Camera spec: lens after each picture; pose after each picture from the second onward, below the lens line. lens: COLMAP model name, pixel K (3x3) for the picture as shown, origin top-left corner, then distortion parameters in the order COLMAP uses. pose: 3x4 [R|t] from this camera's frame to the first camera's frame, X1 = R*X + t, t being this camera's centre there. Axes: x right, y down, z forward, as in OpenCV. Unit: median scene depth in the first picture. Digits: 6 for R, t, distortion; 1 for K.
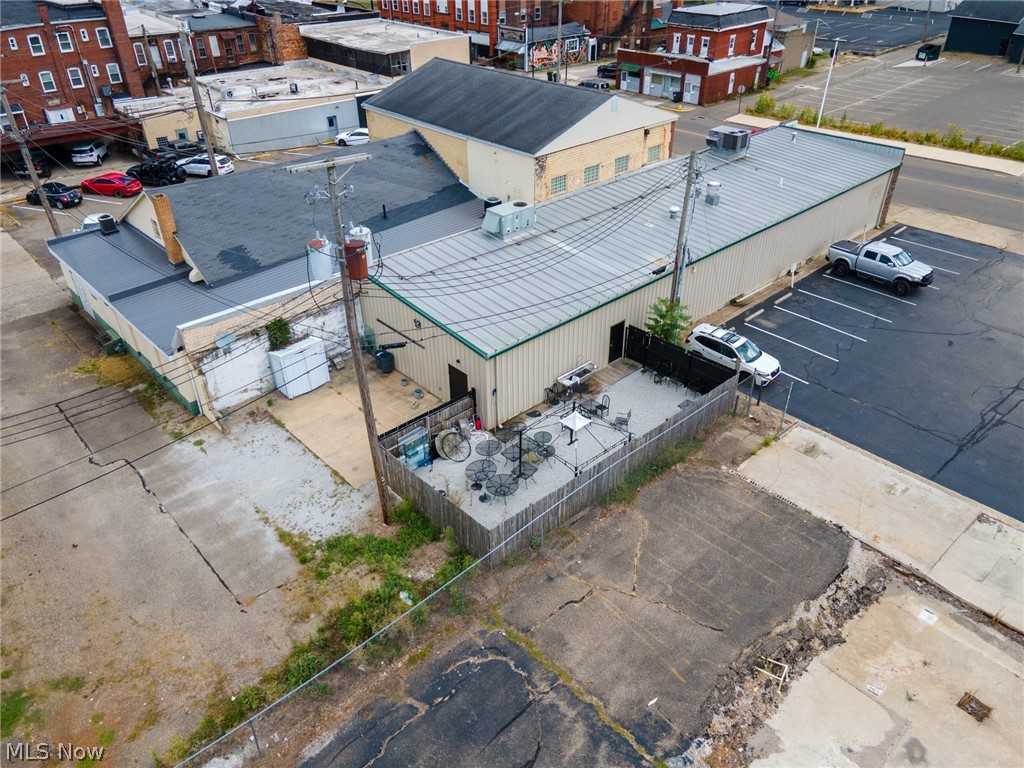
lens RADIAL K [[739.9, 0, 516.3], [0, 739.9, 386.2], [0, 0, 1]] dist [0.027112, 0.030894]
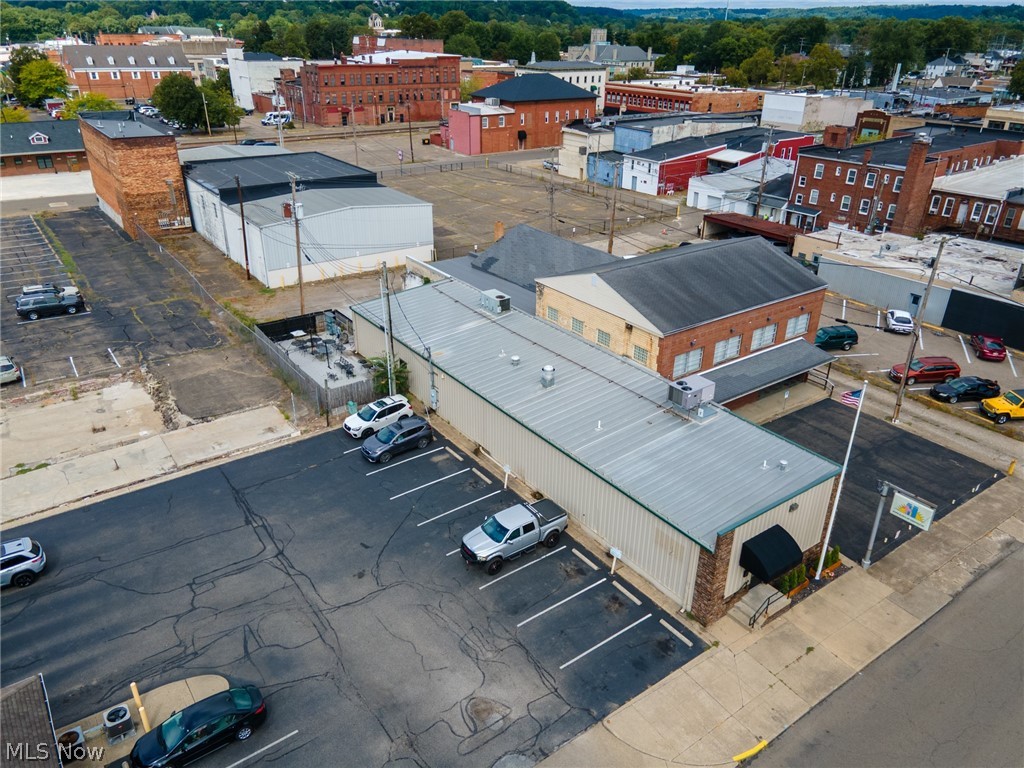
lens RADIAL K [[744.6, 0, 512.0], [0, 744.6, 384.0], [0, 0, 1]] dist [0.056865, -0.028132]
pose [[-0.118443, 0.438878, -0.890706, 1.343063], [-0.555170, 0.714447, 0.425854, -0.742890], [0.823260, 0.544933, 0.159031, 0.875210]]
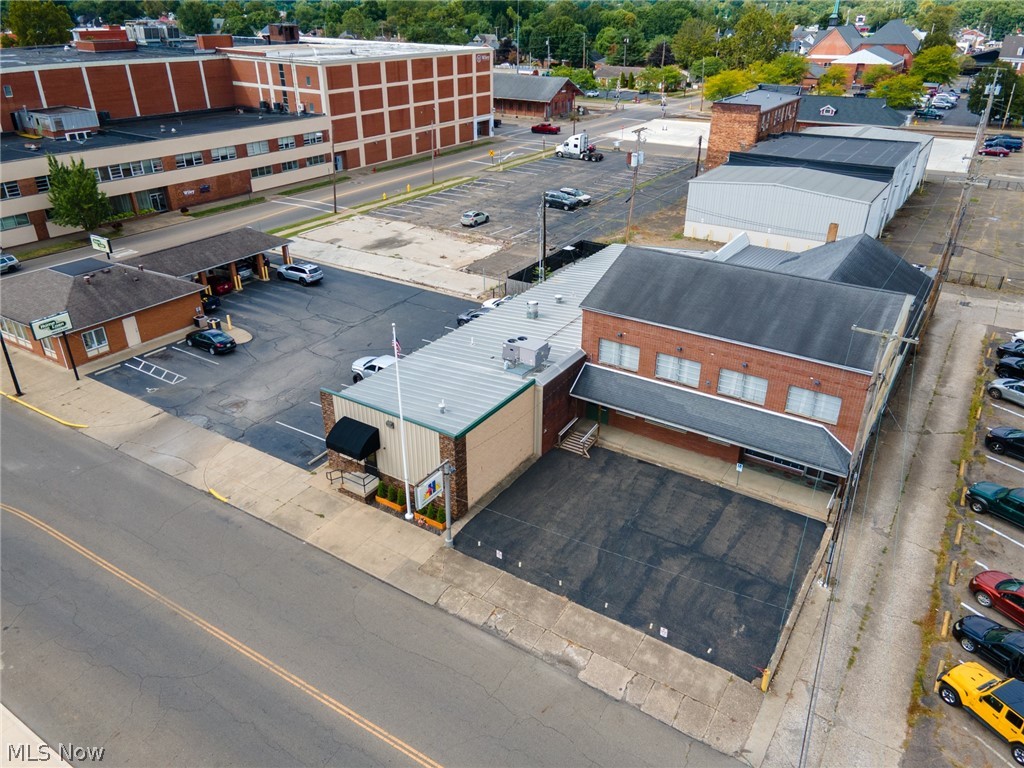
lens RADIAL K [[740.4, 0, 523.3], [0, 740.4, 385.6], [0, 0, 1]] dist [0.030867, 0.003109]
pose [[-0.966071, 0.116788, -0.230363, 0.626902], [-0.144322, 0.495577, 0.856490, -1.342508], [0.214190, 0.860676, -0.461908, 1.819800]]
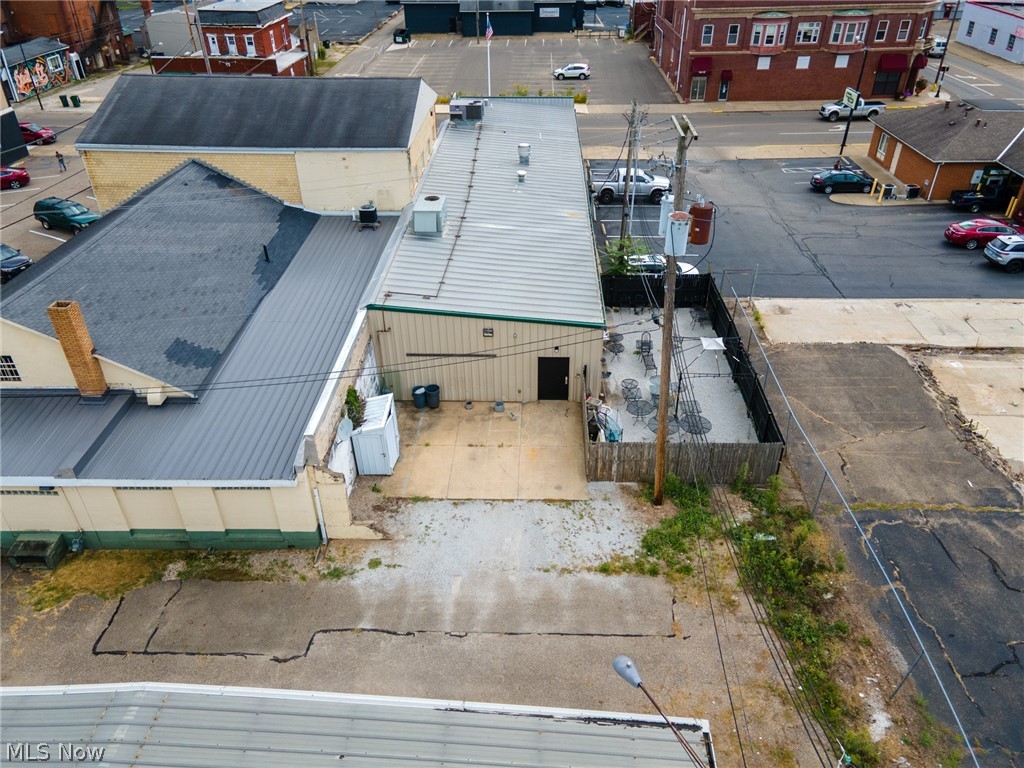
lens RADIAL K [[744.6, 0, 512.0], [0, 744.6, 384.0], [0, 0, 1]] dist [0.056865, -0.028132]
pose [[0.702190, -0.383474, 0.599898, -0.581610], [0.390760, 0.911894, 0.125521, -0.109500], [-0.595177, 0.146277, 0.790169, 0.220876]]
